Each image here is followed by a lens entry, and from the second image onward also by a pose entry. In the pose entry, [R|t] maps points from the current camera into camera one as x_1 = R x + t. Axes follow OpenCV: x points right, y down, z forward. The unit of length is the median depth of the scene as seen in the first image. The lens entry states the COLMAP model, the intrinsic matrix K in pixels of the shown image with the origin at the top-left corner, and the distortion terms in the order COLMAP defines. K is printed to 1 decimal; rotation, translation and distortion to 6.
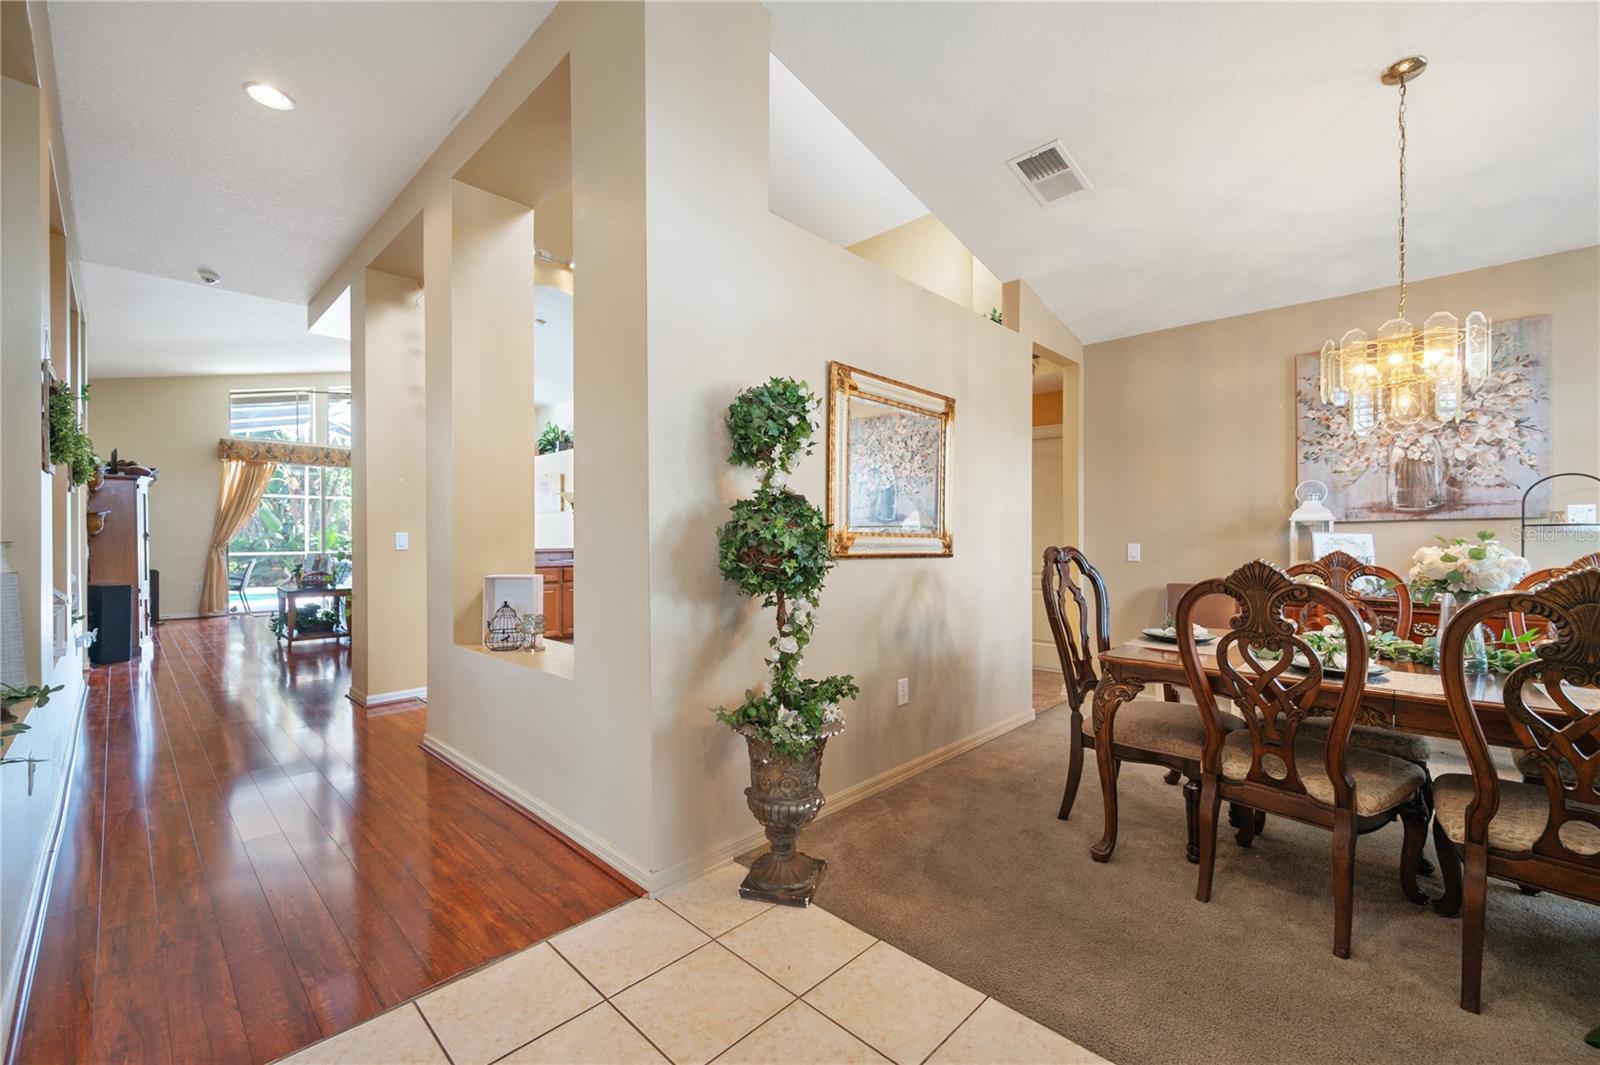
lens RADIAL K [[639.6, 0, 795.1], [0, 639.6, 543.9], [0, 0, 1]] dist [0.000752, 0.000331]
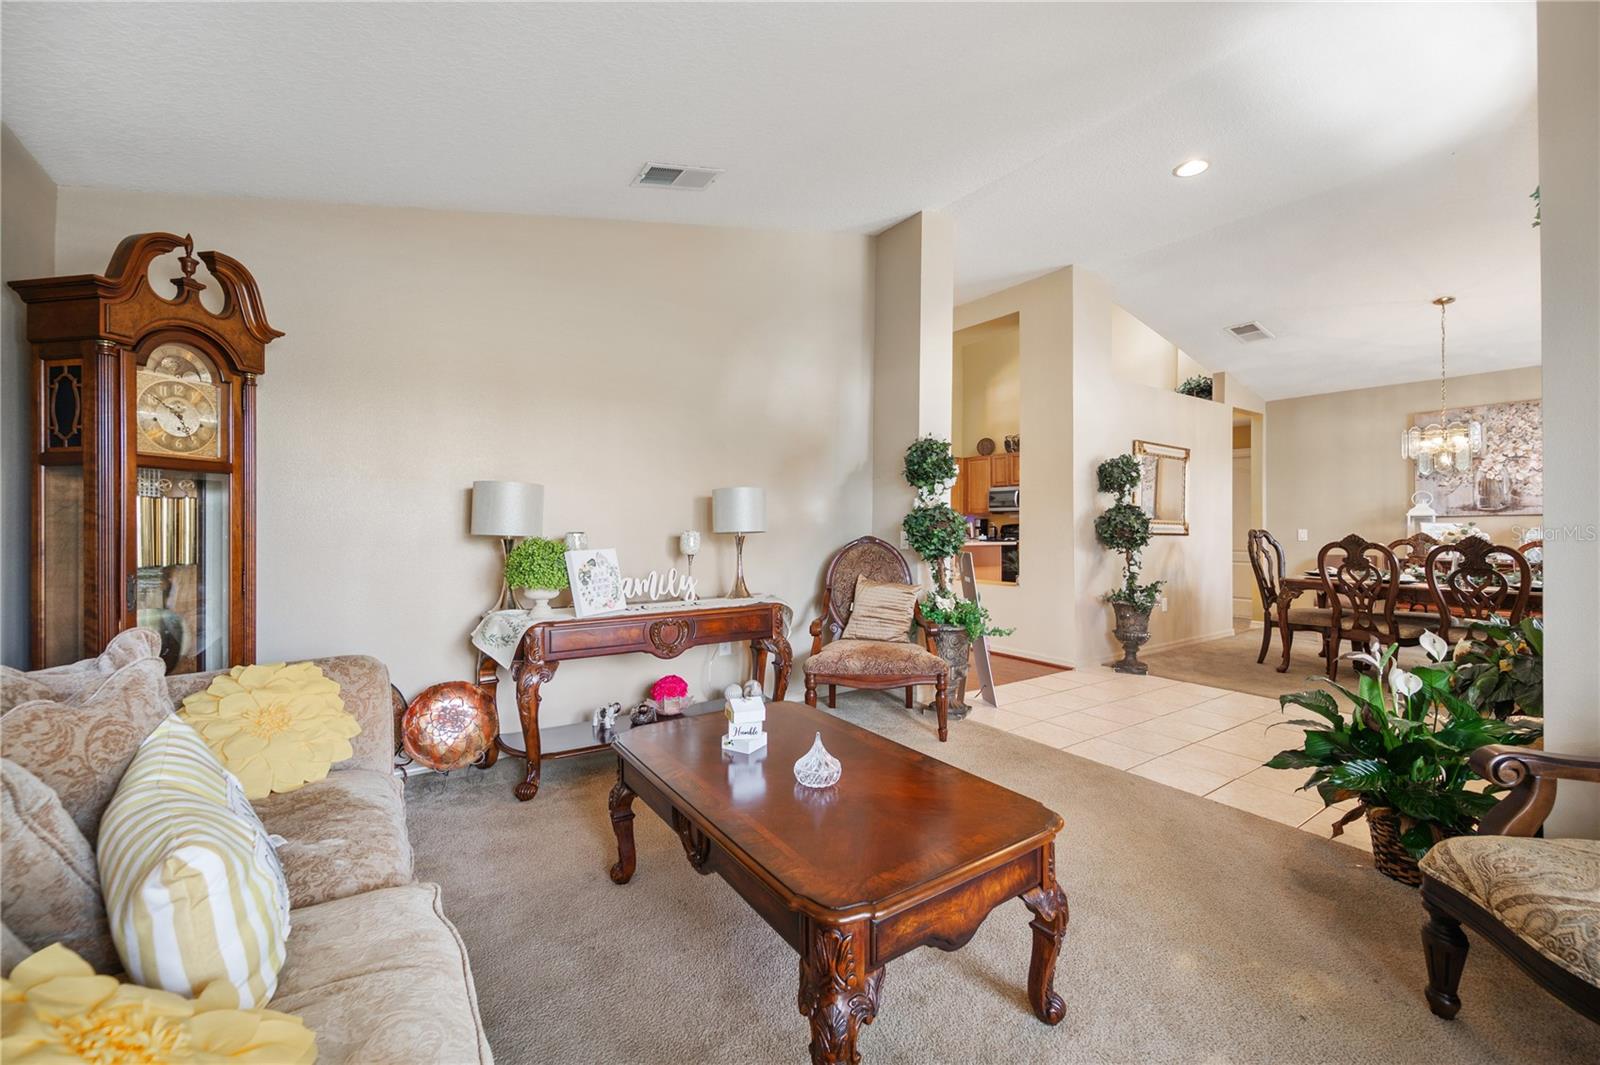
lens RADIAL K [[639.6, 0, 805.8], [0, 639.6, 524.2], [0, 0, 1]] dist [0.000752, 0.000331]
pose [[0.982862, 0.003942, -0.184299, -0.636900], [-0.006006, 0.999925, -0.010641, 0.018976], [0.184243, 0.011565, 0.982813, -1.289275]]
